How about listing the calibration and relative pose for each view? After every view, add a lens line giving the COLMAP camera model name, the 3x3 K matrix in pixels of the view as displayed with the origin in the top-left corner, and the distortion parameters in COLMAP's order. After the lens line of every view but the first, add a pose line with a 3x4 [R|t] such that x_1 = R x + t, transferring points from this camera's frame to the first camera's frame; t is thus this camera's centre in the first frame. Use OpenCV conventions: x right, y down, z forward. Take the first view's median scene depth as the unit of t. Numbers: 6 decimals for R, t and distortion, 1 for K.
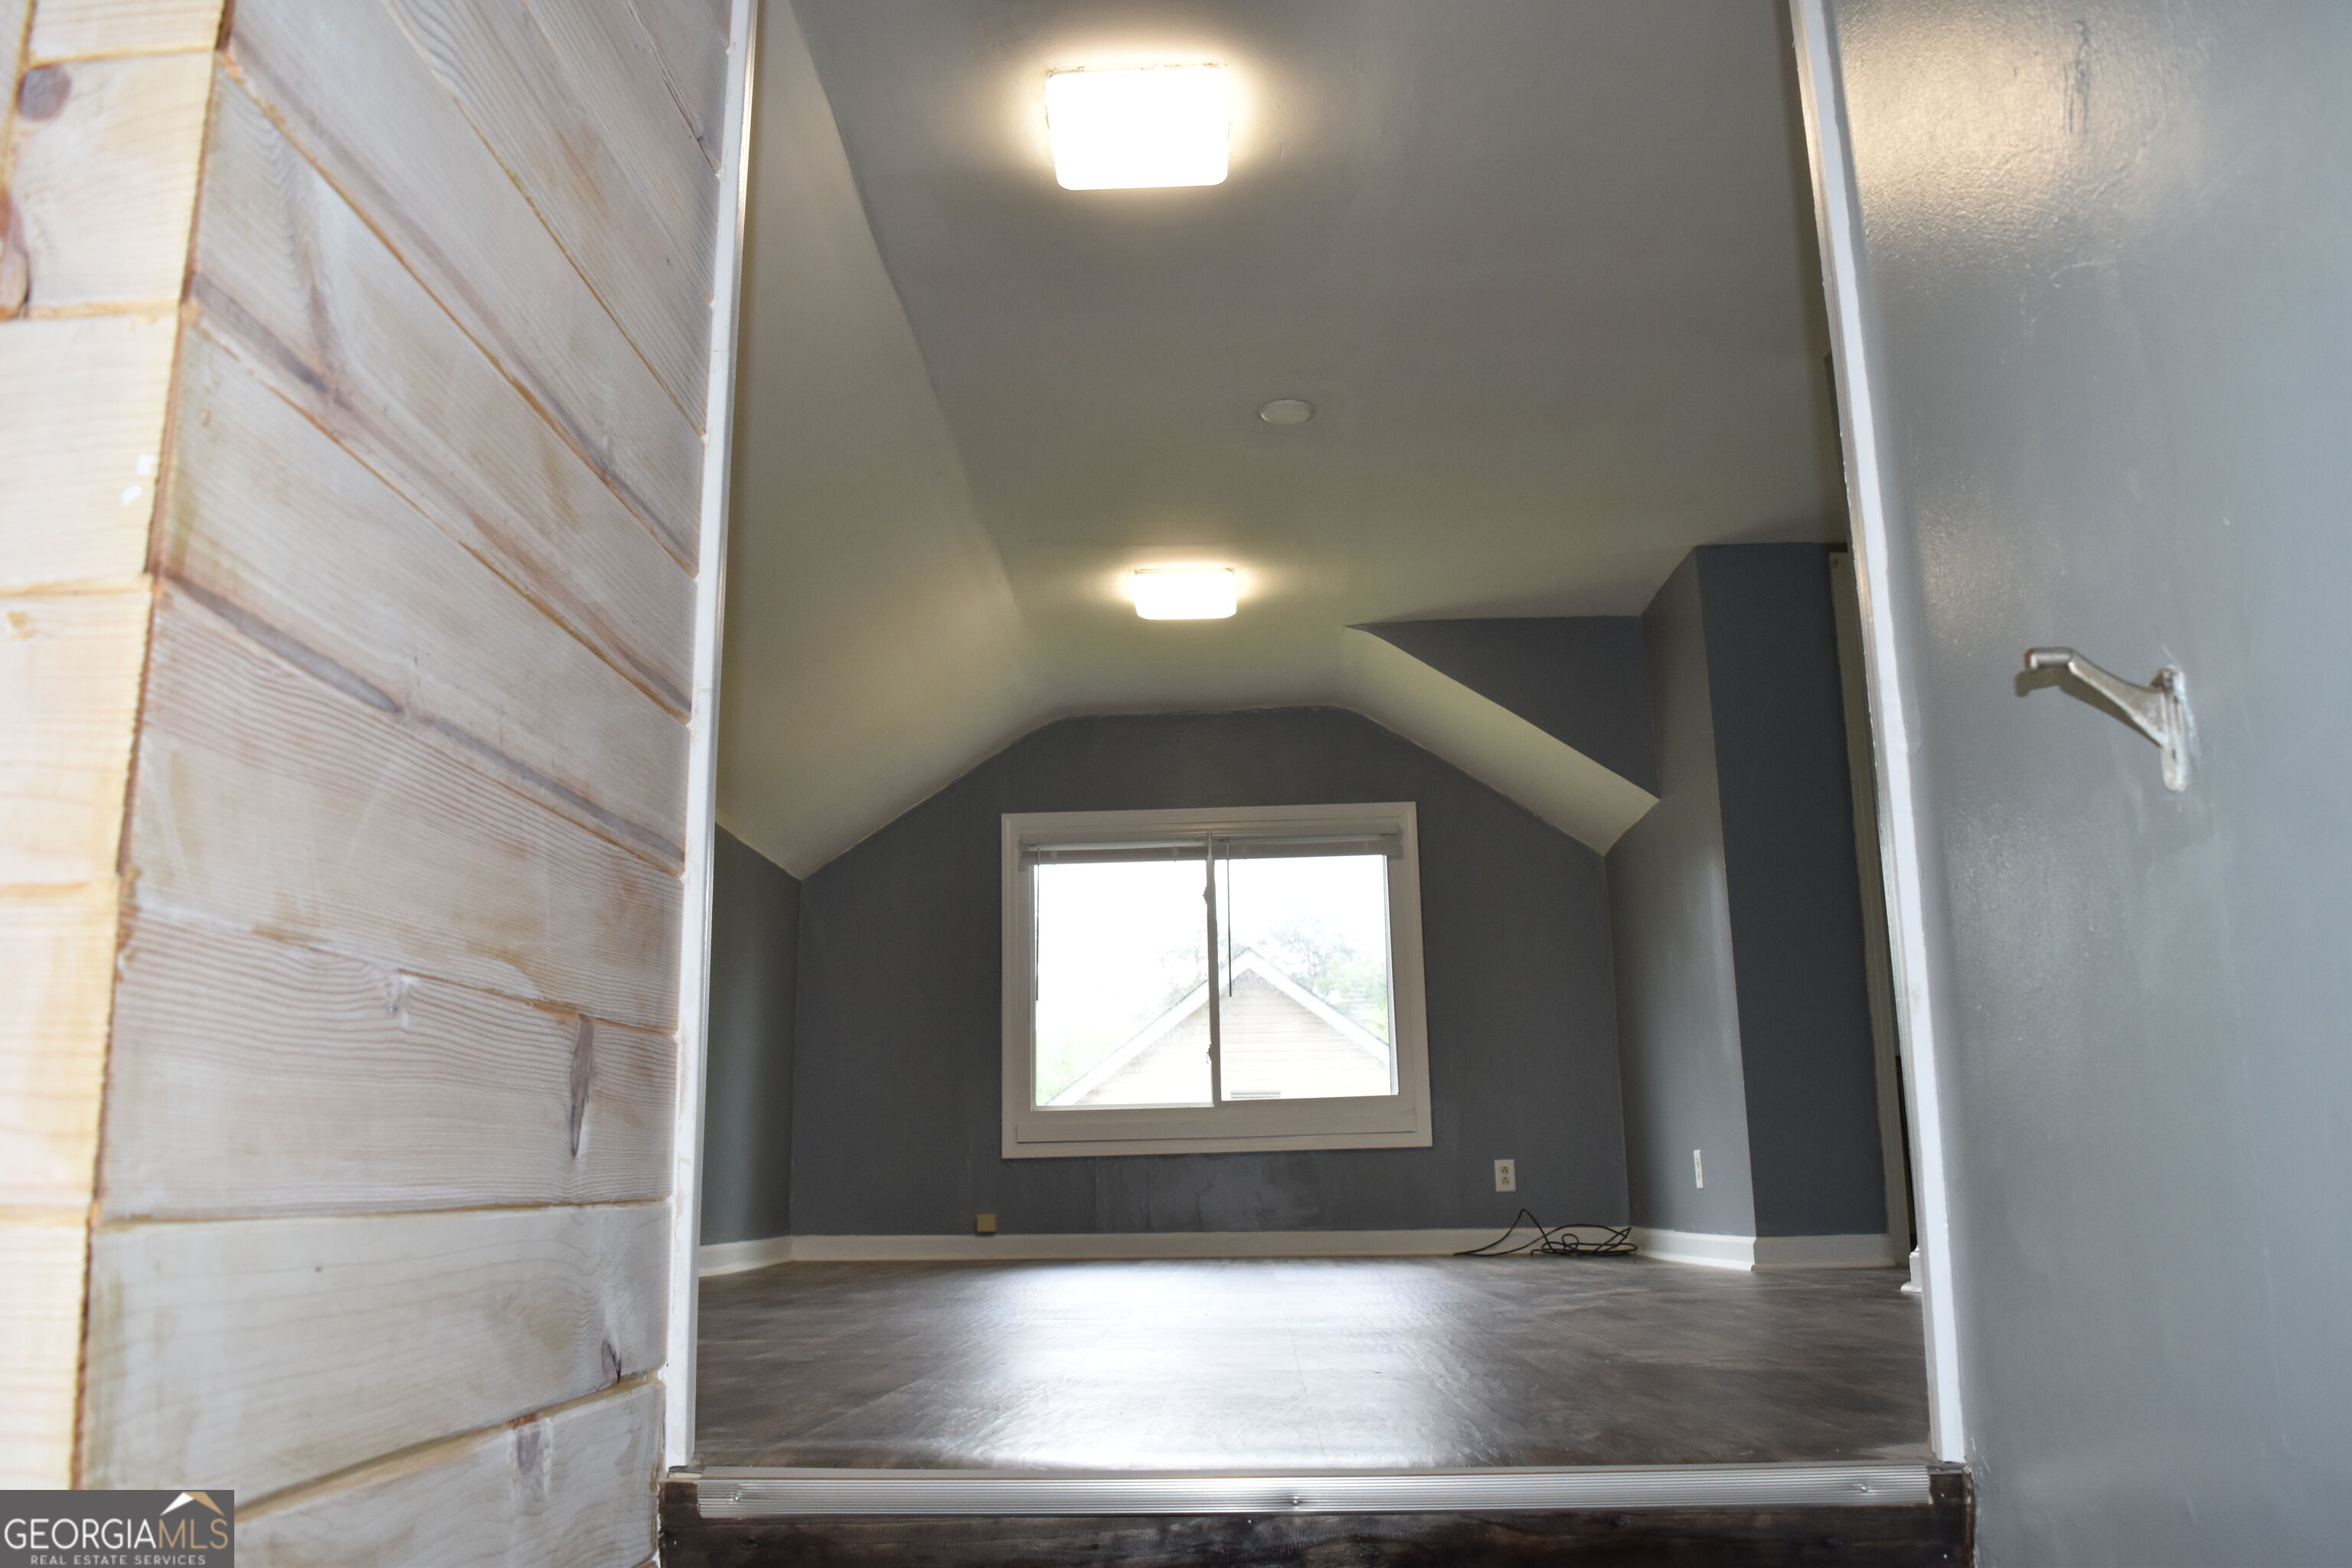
lens RADIAL K [[1867.3, 0, 1173.9], [0, 1867.3, 784.4], [0, 0, 1]] dist [-0.085072, 0.010832]
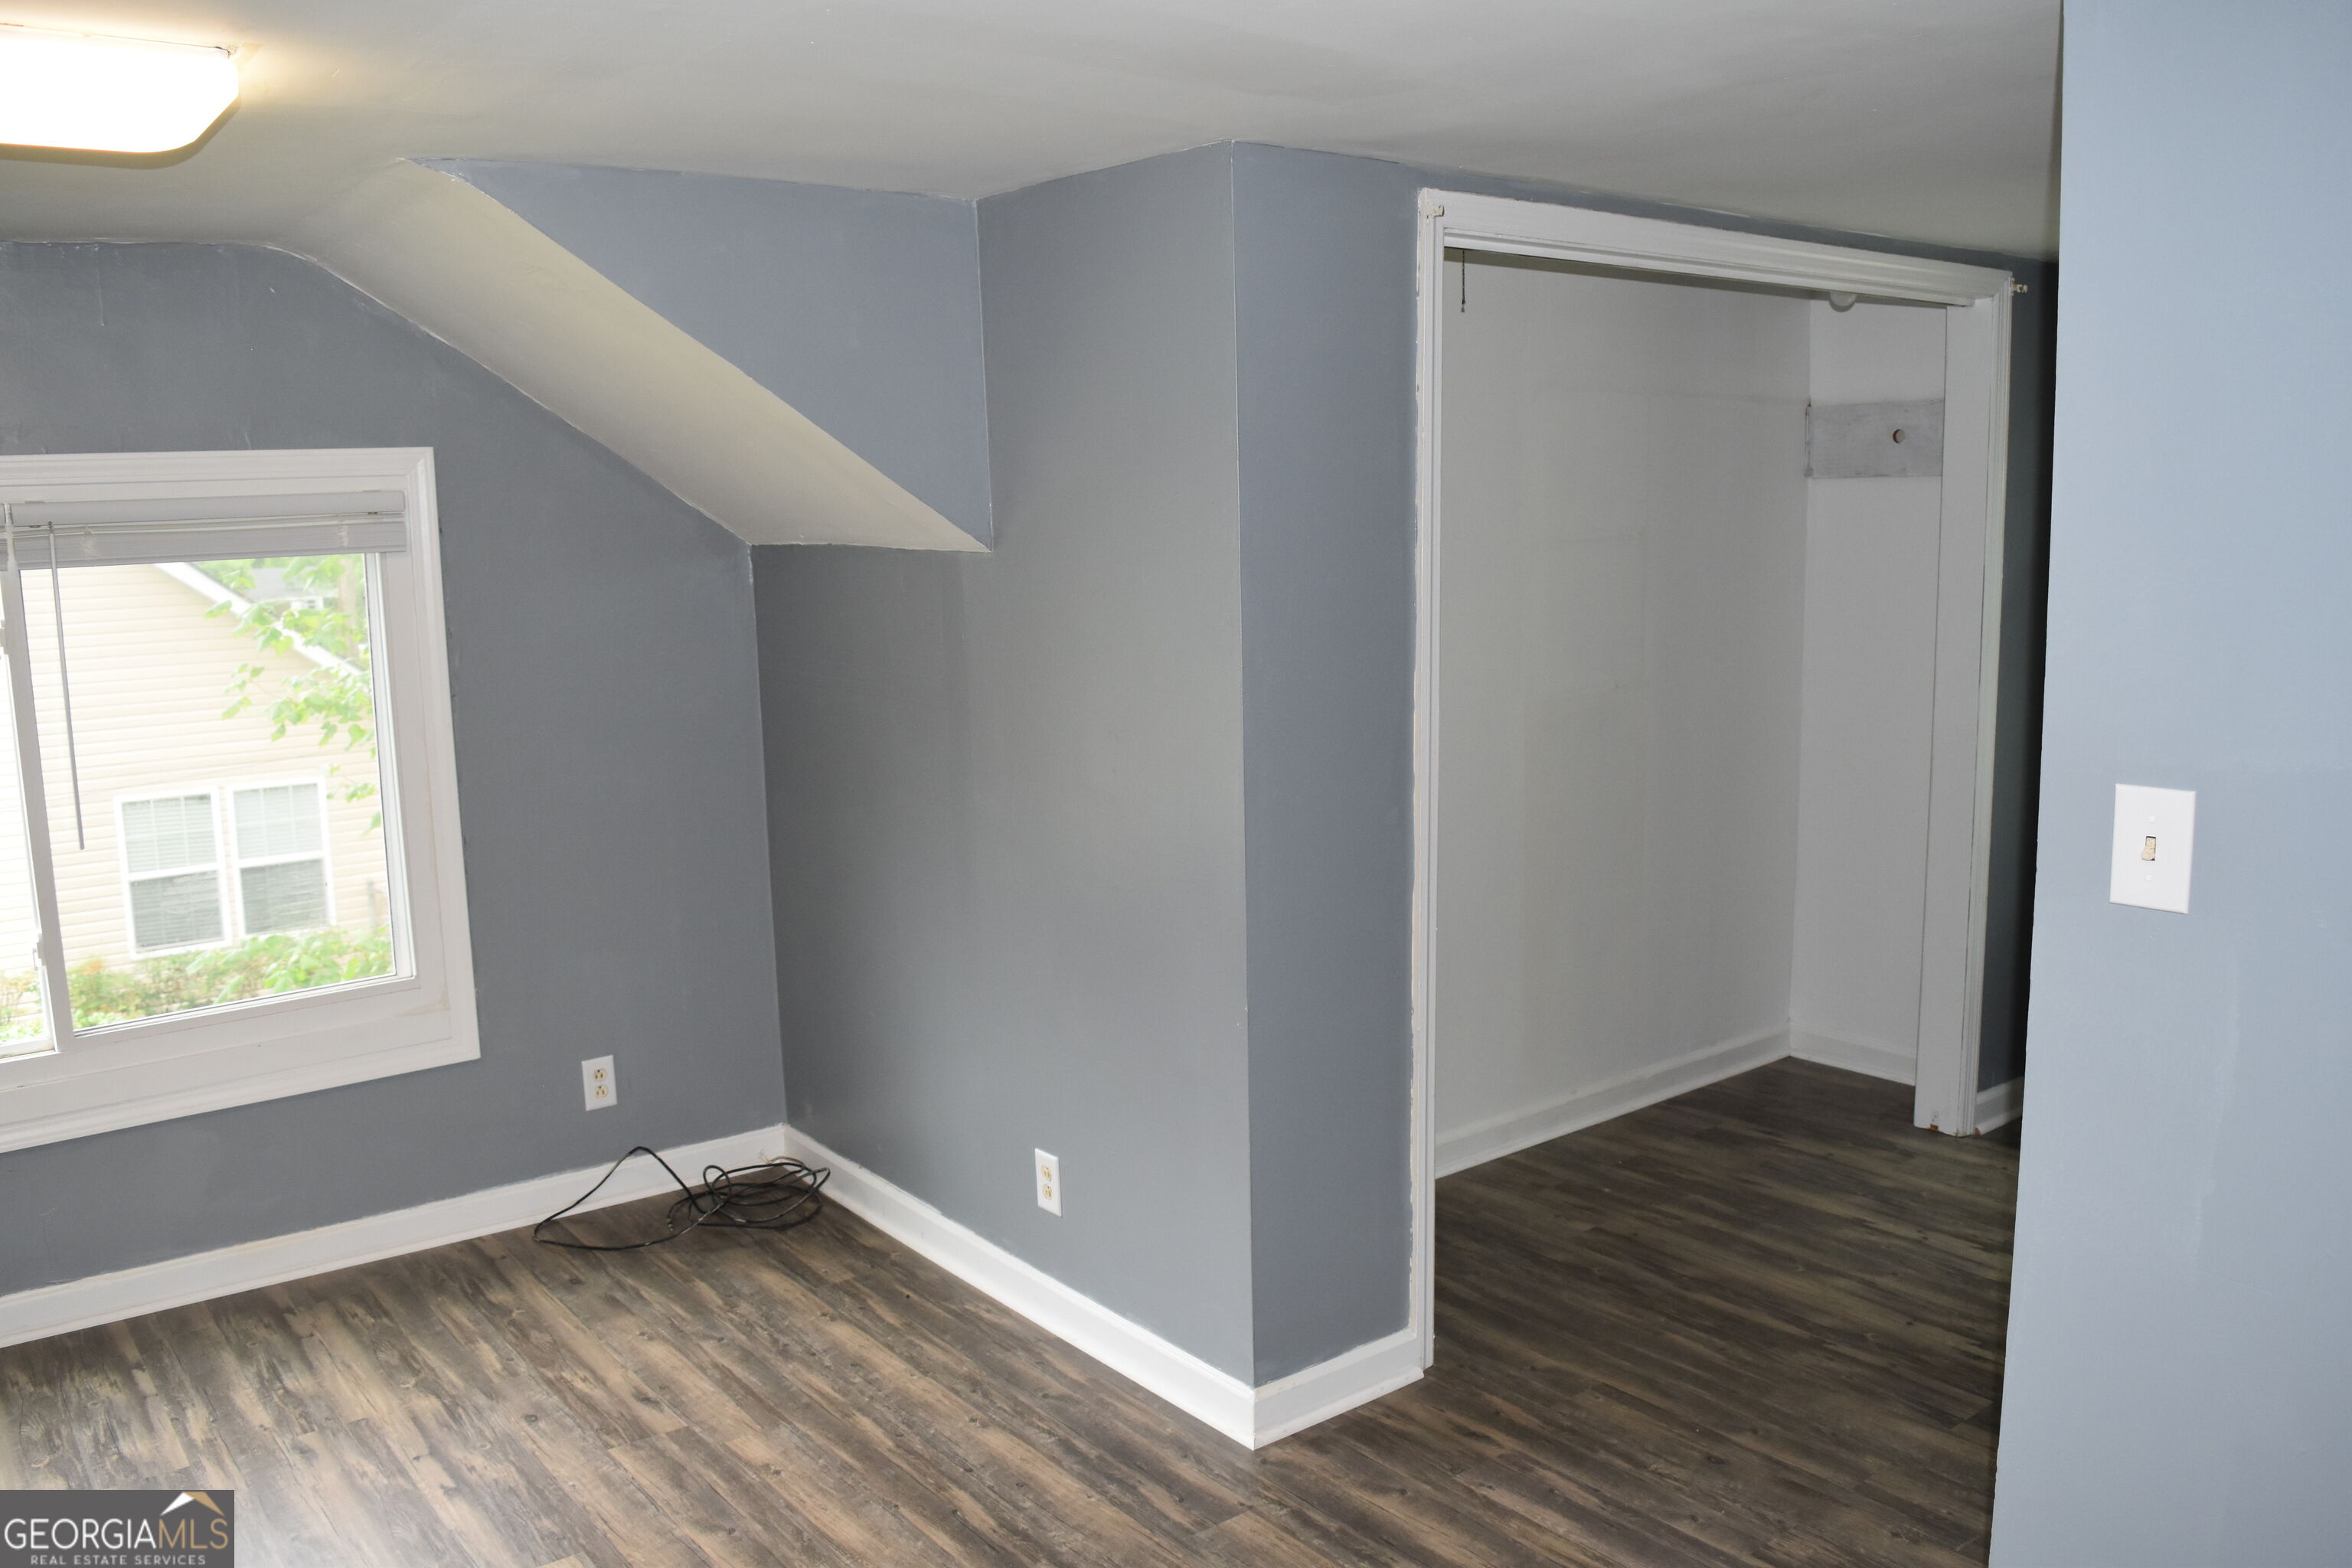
lens RADIAL K [[1867.3, 0, 1181.2], [0, 1867.3, 778.6], [0, 0, 1]] dist [-0.085072, 0.010832]
pose [[0.761017, -0.092522, 0.642100, -0.057392], [-0.138457, 0.943807, 0.300096, -0.093315], [-0.633784, -0.317281, 0.705443, 0.481502]]
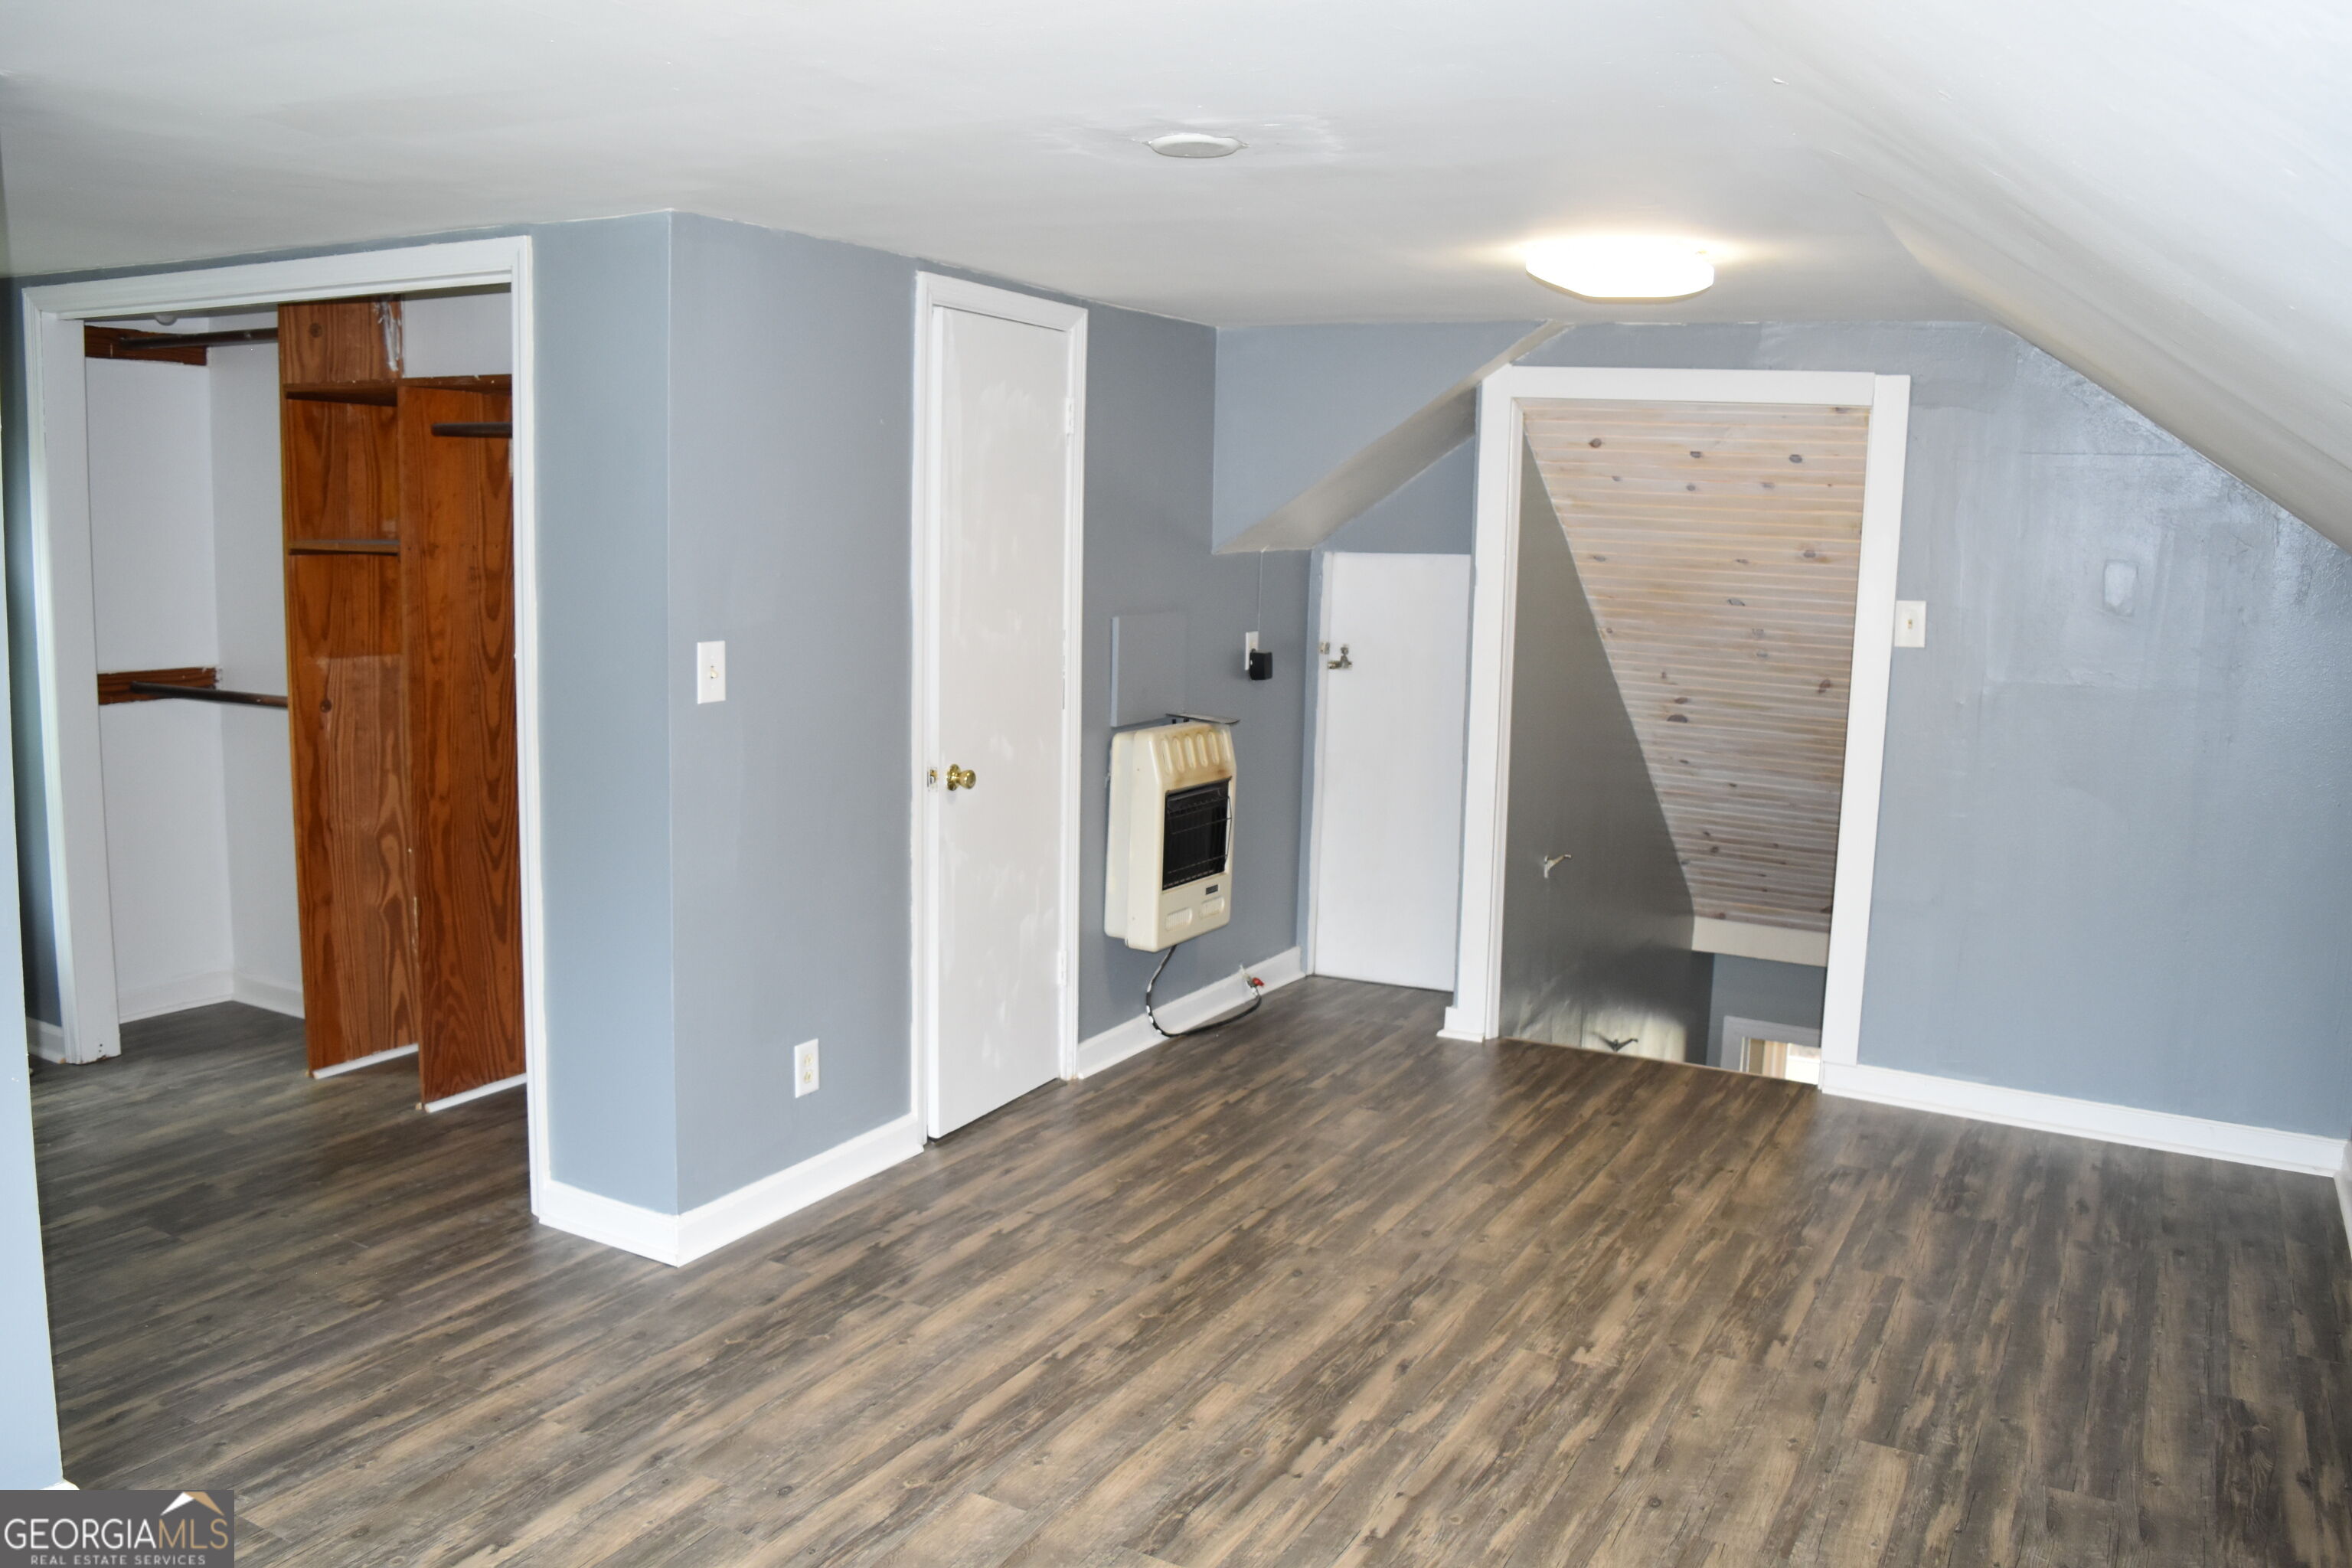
lens RADIAL K [[1867.3, 0, 1174.7], [0, 1867.3, 784.2], [0, 0, 1]] dist [-0.085072, 0.010832]
pose [[-0.894230, -0.072416, 0.441712, -0.152279], [-0.111084, 0.991858, -0.062278, 0.038141], [-0.433605, -0.104758, -0.894993, 1.047047]]
